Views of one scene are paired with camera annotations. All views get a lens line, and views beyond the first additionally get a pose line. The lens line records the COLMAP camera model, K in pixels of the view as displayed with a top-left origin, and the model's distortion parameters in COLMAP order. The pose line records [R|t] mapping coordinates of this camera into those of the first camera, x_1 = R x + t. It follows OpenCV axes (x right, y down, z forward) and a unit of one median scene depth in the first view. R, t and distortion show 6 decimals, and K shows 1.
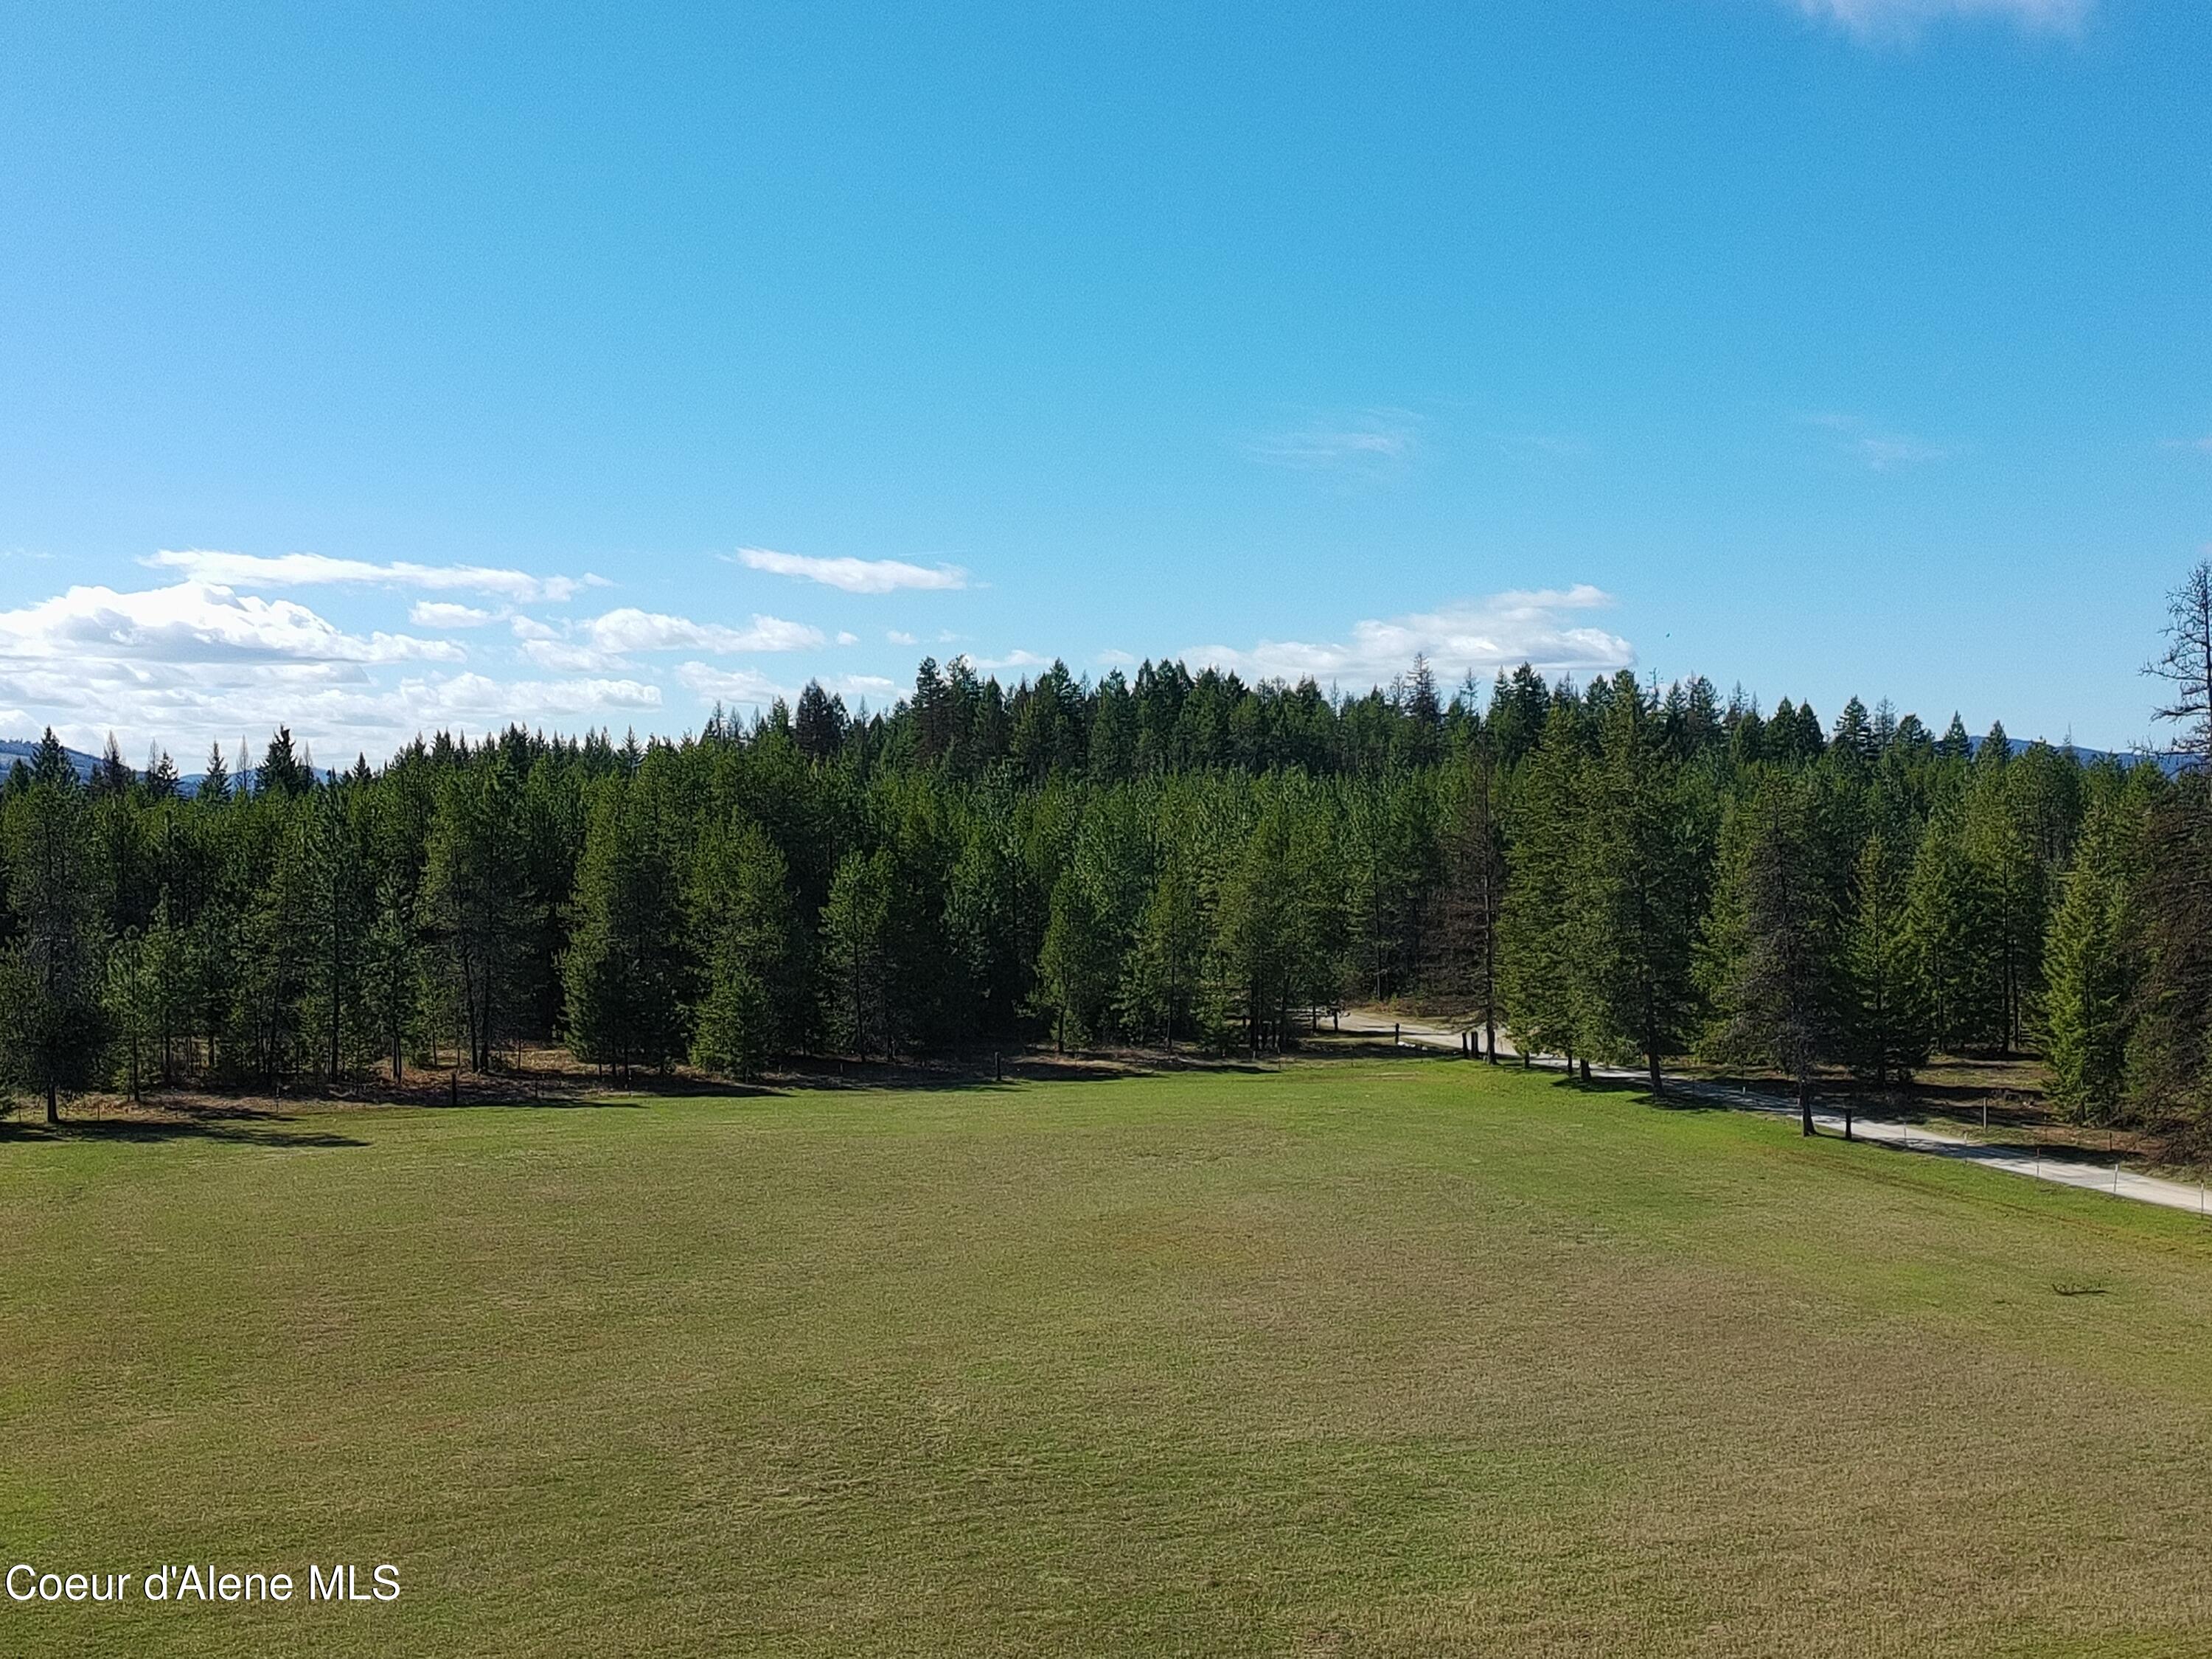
lens RADIAL K [[2686.7, 0, 1102.8], [0, 2686.7, 841.1], [0, 0, 1]] dist [0.051005, 0.000000]
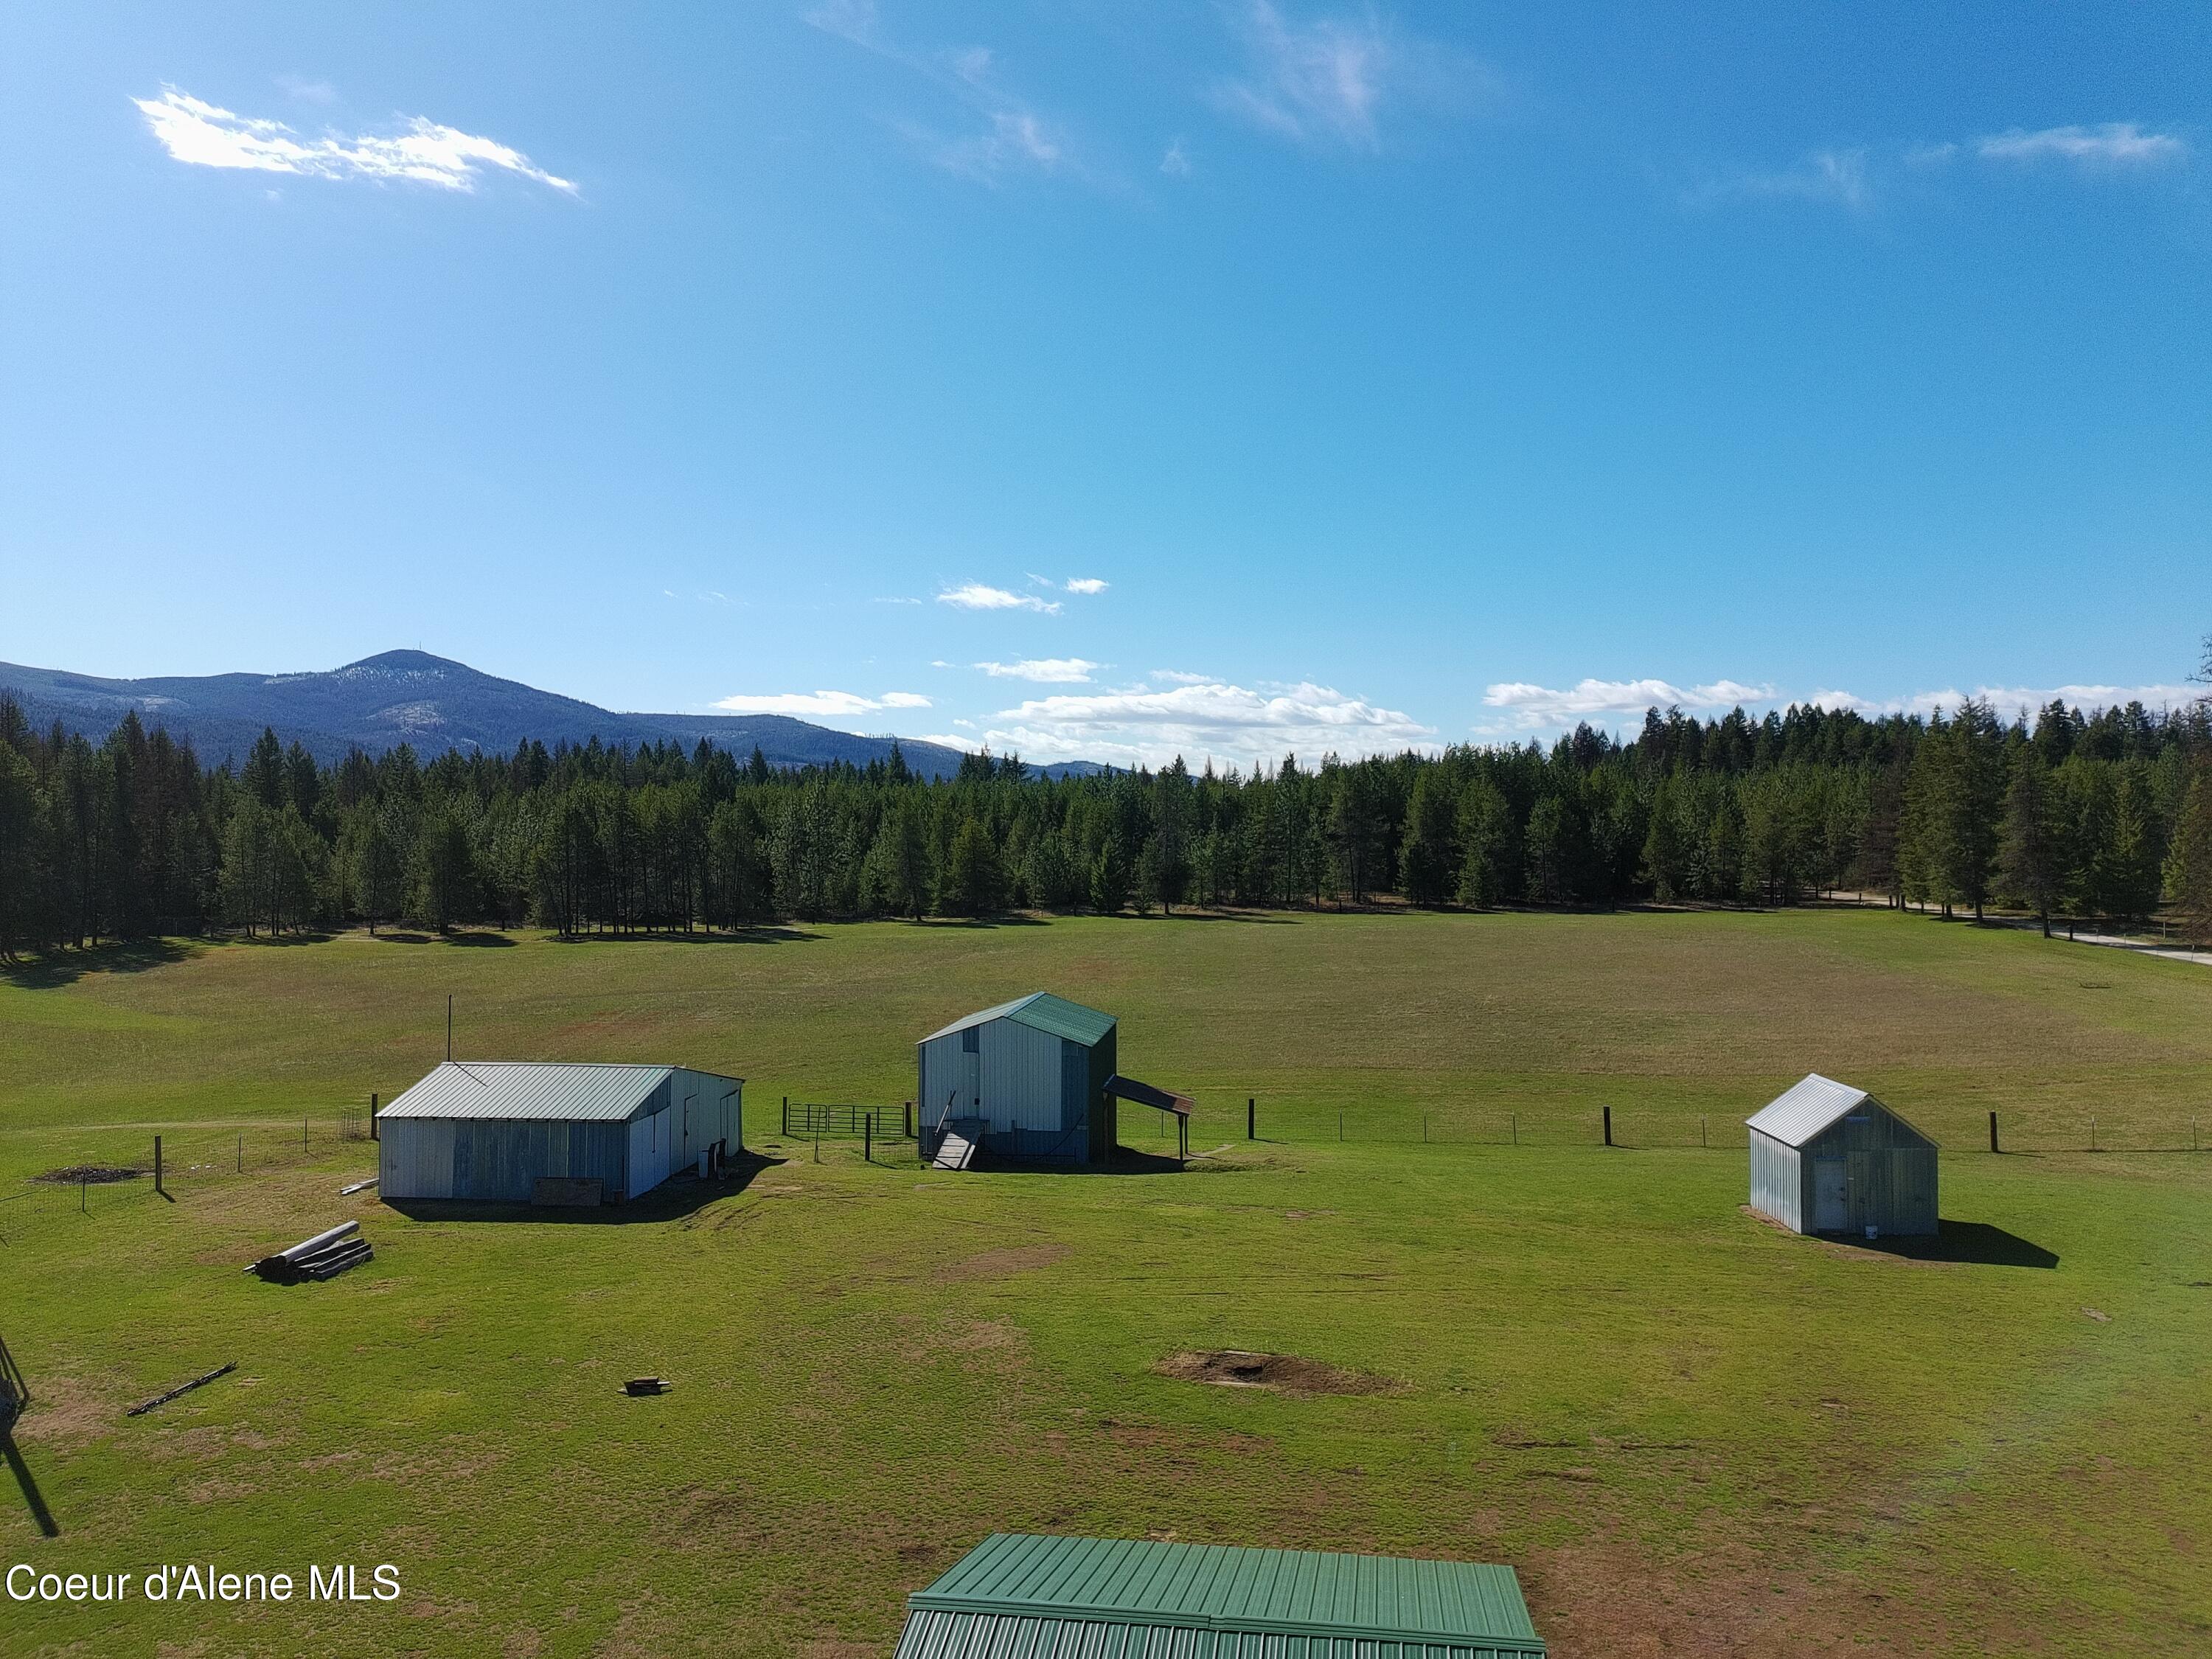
lens RADIAL K [[1629.7, 0, 1100.7], [0, 1629.7, 840.7], [0, 0, 1]] dist [0.010862, 0.004837]
pose [[0.910978, 0.004791, -0.412426, 0.112740], [-0.002766, 0.999981, 0.005508, 0.032299], [0.412445, -0.003877, 0.910974, -0.240753]]
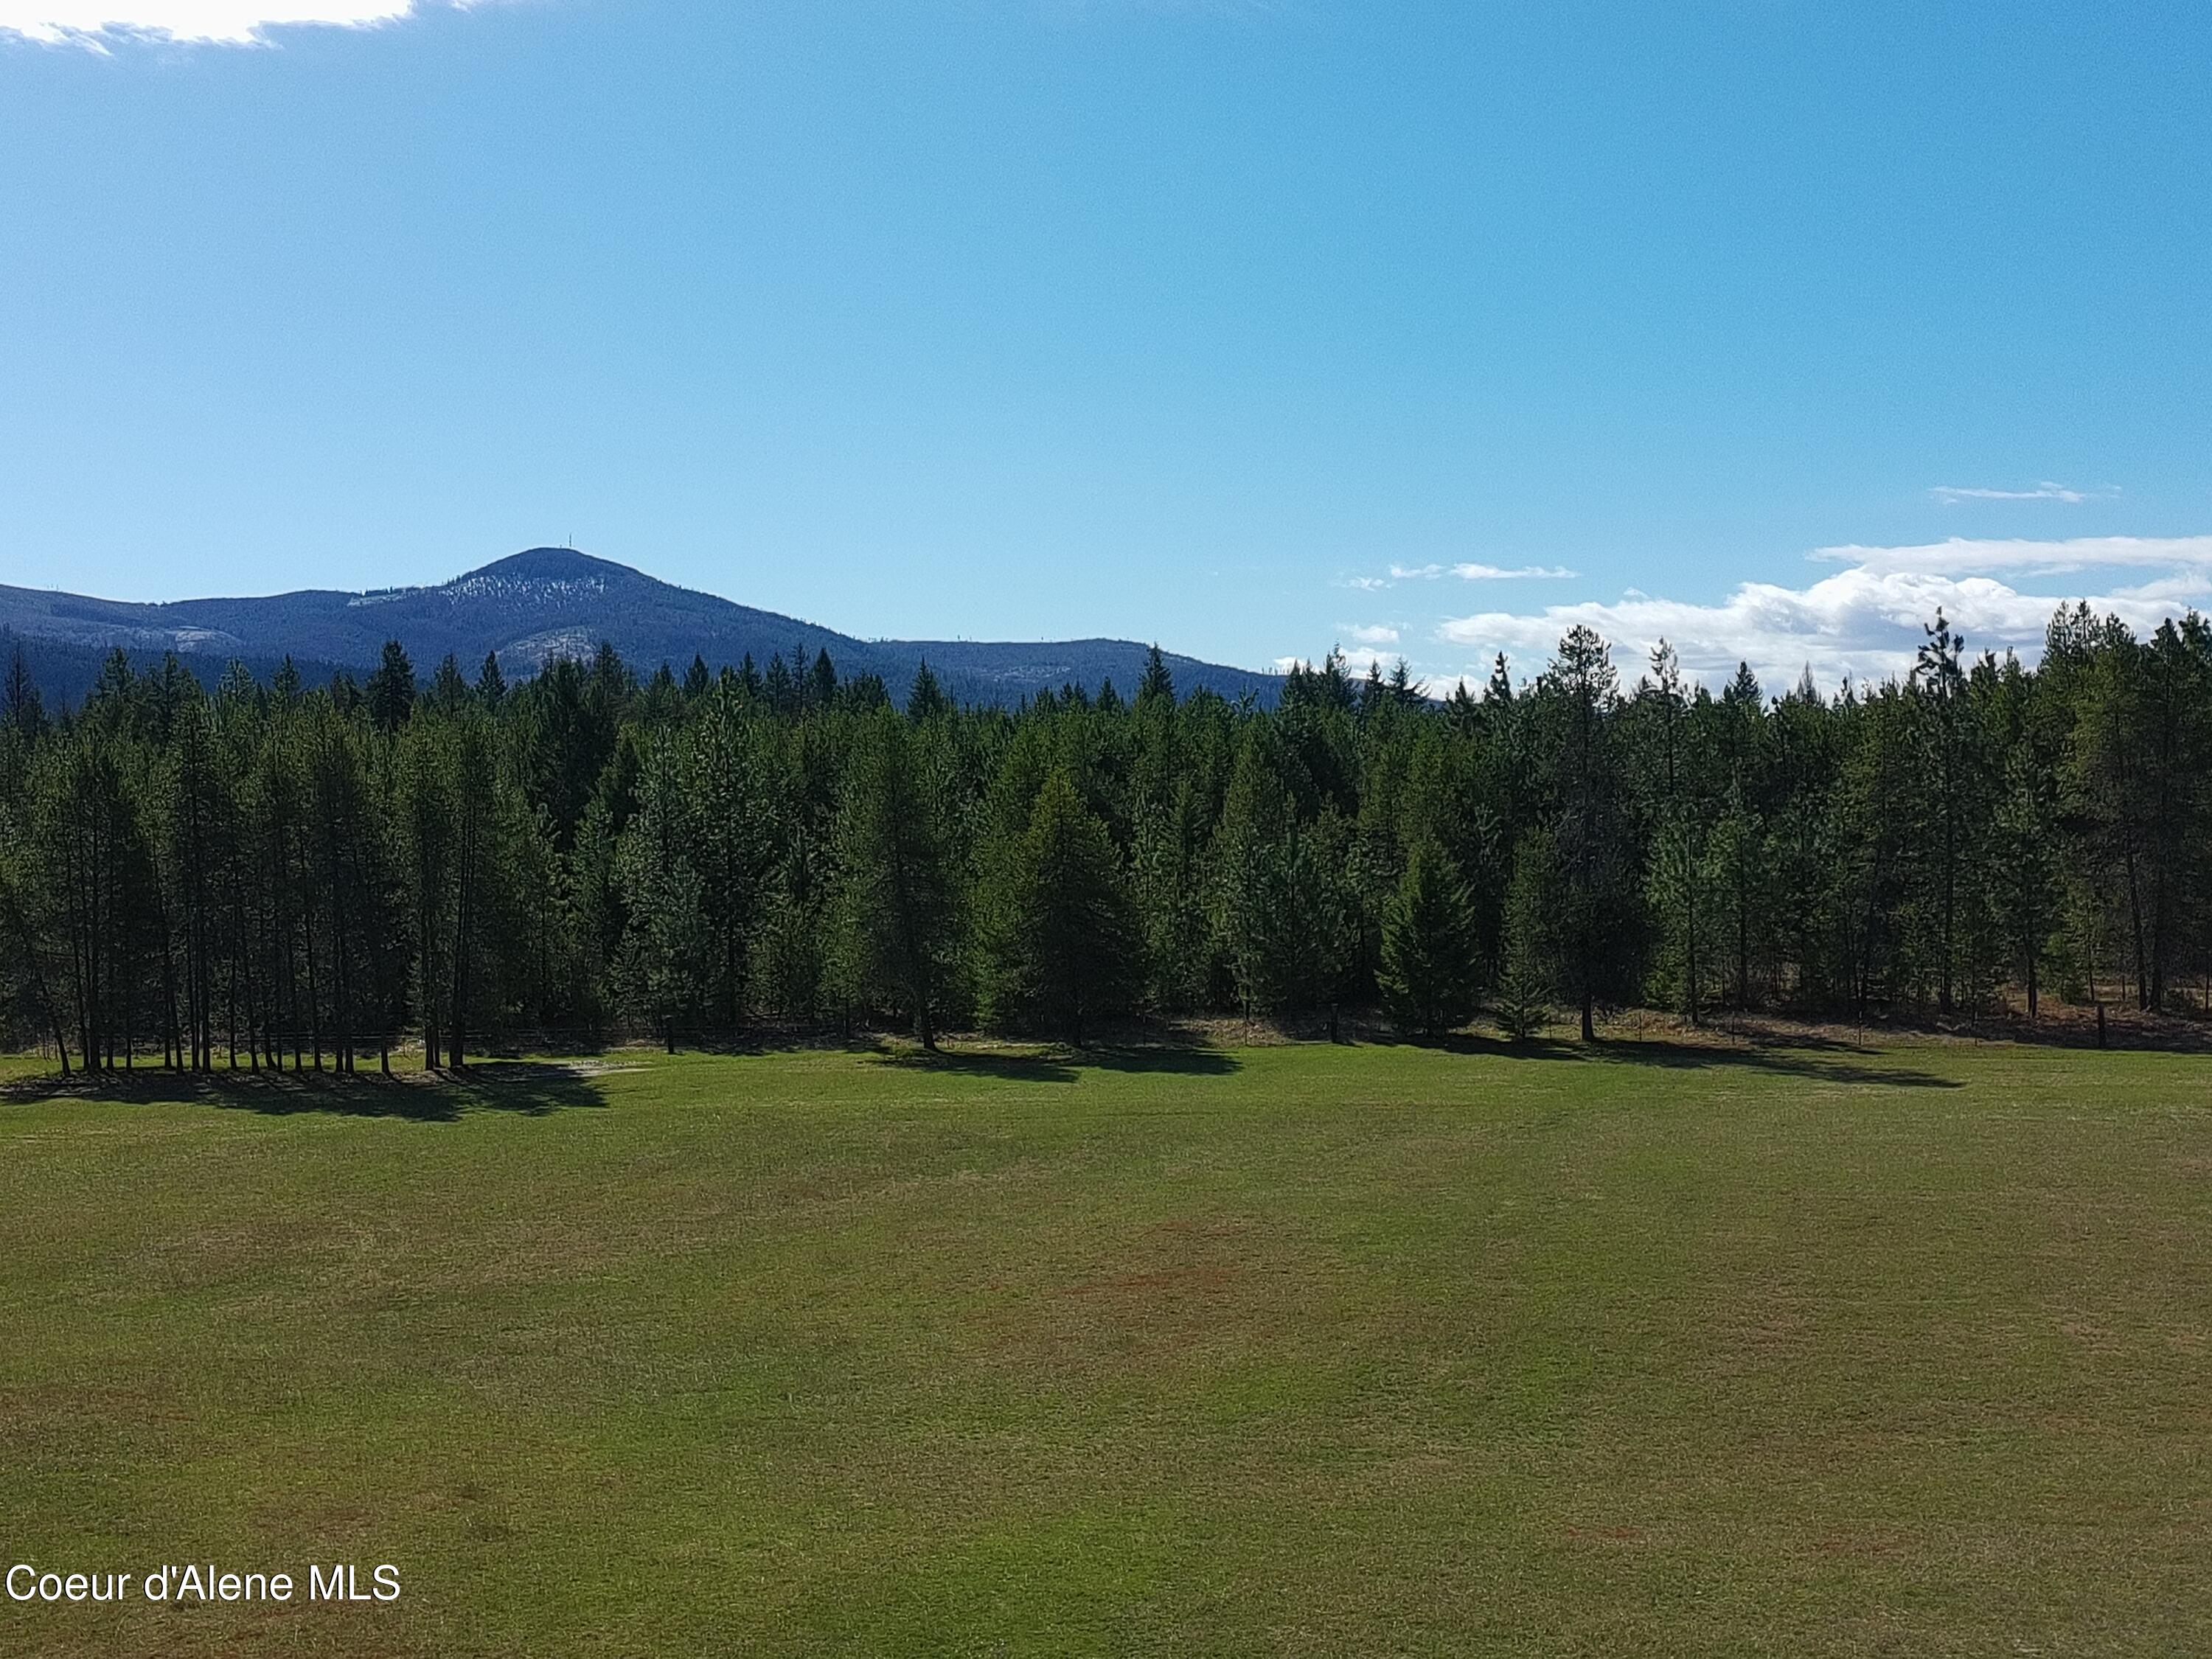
lens RADIAL K [[2695.5, 0, 1094.3], [0, 2695.5, 841.1], [0, 0, 1]] dist [0.033935, 0.000000]
pose [[0.804951, 0.001494, -0.593339, -0.024221], [0.001156, 0.999991, 0.004086, 0.037164], [0.593339, -0.003975, 0.804943, 0.239135]]
